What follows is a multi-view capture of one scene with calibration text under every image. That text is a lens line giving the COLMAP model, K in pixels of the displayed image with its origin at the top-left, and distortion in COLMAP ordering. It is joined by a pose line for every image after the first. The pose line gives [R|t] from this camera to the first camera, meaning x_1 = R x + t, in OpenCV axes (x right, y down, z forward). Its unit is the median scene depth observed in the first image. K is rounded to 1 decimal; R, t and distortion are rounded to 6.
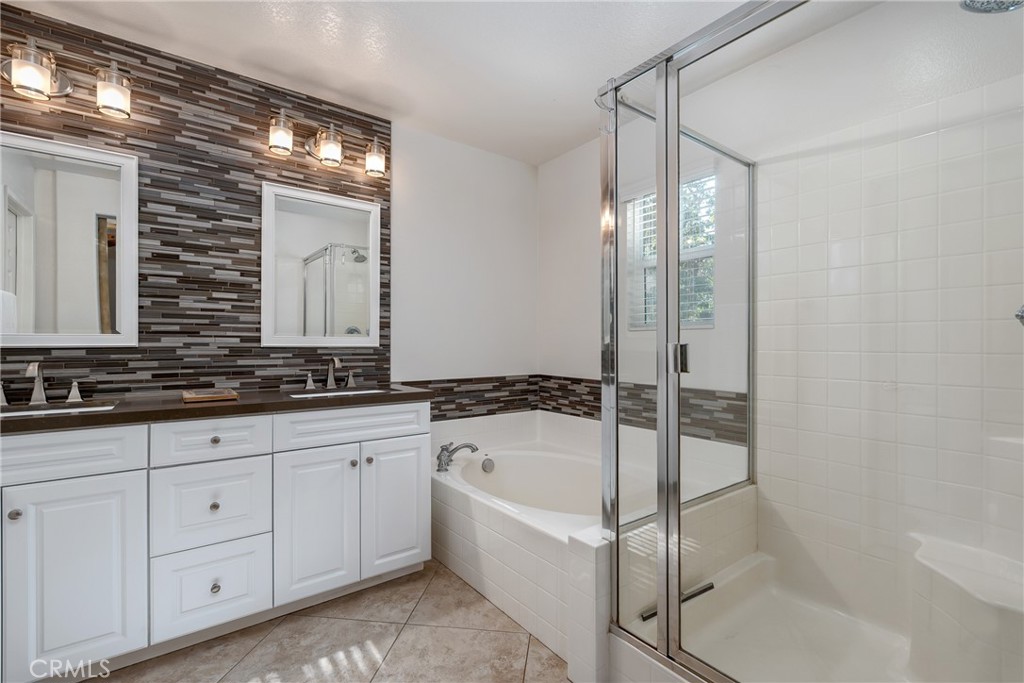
lens RADIAL K [[449.9, 0, 511.6], [0, 449.9, 342.4], [0, 0, 1]] dist [0.000556, 0.000126]
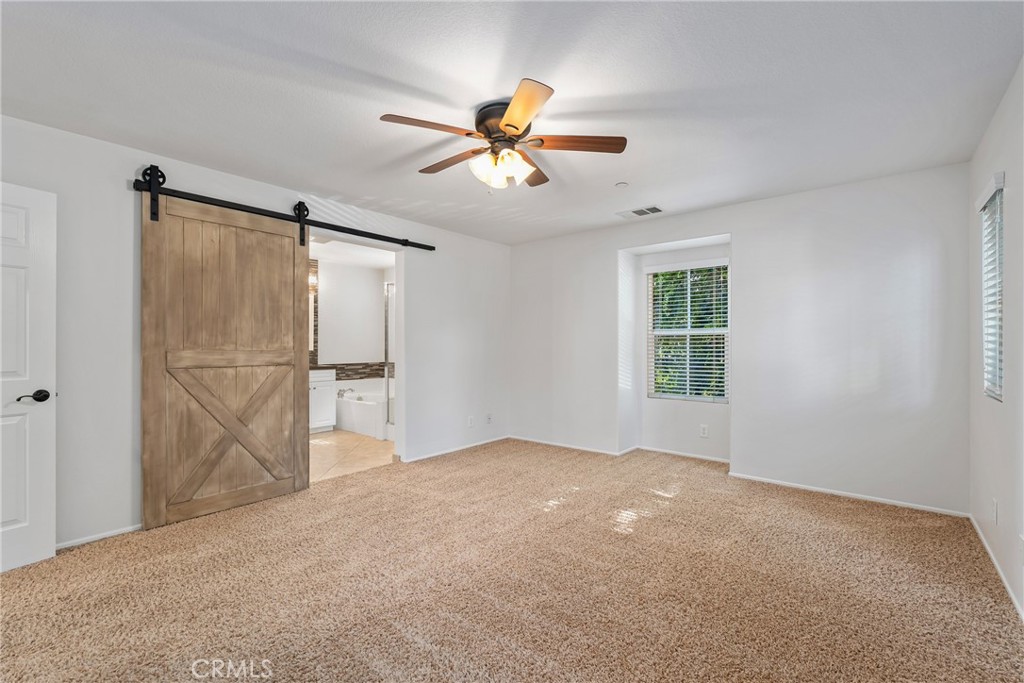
lens RADIAL K [[449.9, 0, 510.5], [0, 449.9, 343.6], [0, 0, 1]] dist [0.000556, 0.000126]
pose [[0.975742, -0.001852, 0.218914, 0.216993], [0.002560, 0.999992, -0.002950, -0.016666], [-0.218907, 0.003439, 0.975740, -1.591134]]
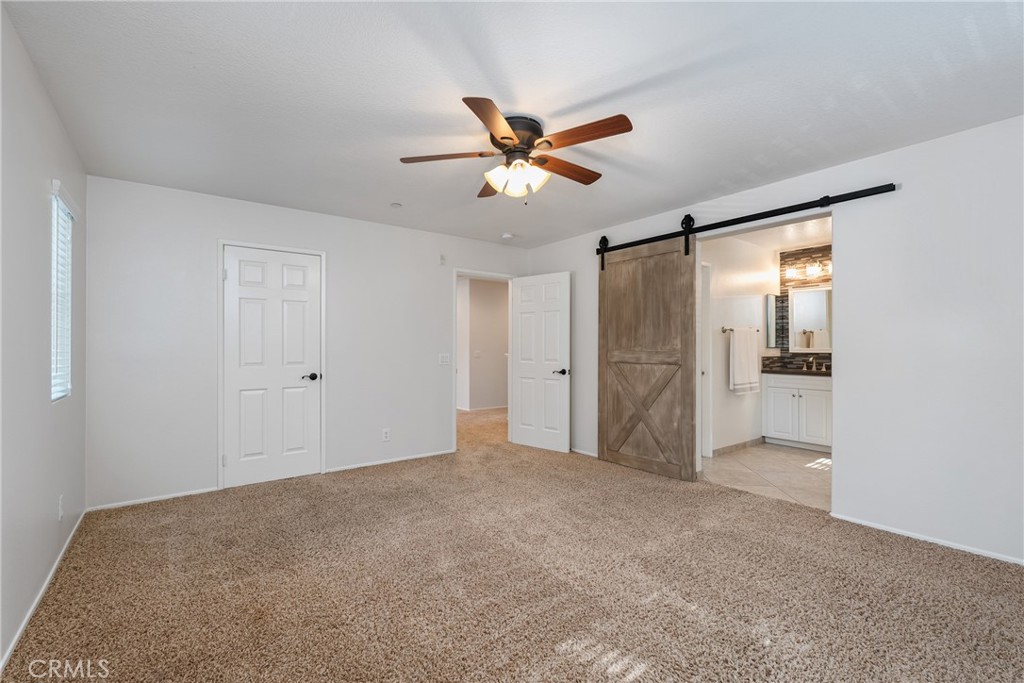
lens RADIAL K [[449.9, 0, 512.4], [0, 449.9, 343.7], [0, 0, 1]] dist [0.000556, 0.000126]
pose [[0.002640, -0.010226, -0.999944, 2.124895], [-0.000580, 0.999948, -0.010227, -0.011631], [0.999996, 0.000607, 0.002633, -0.116231]]
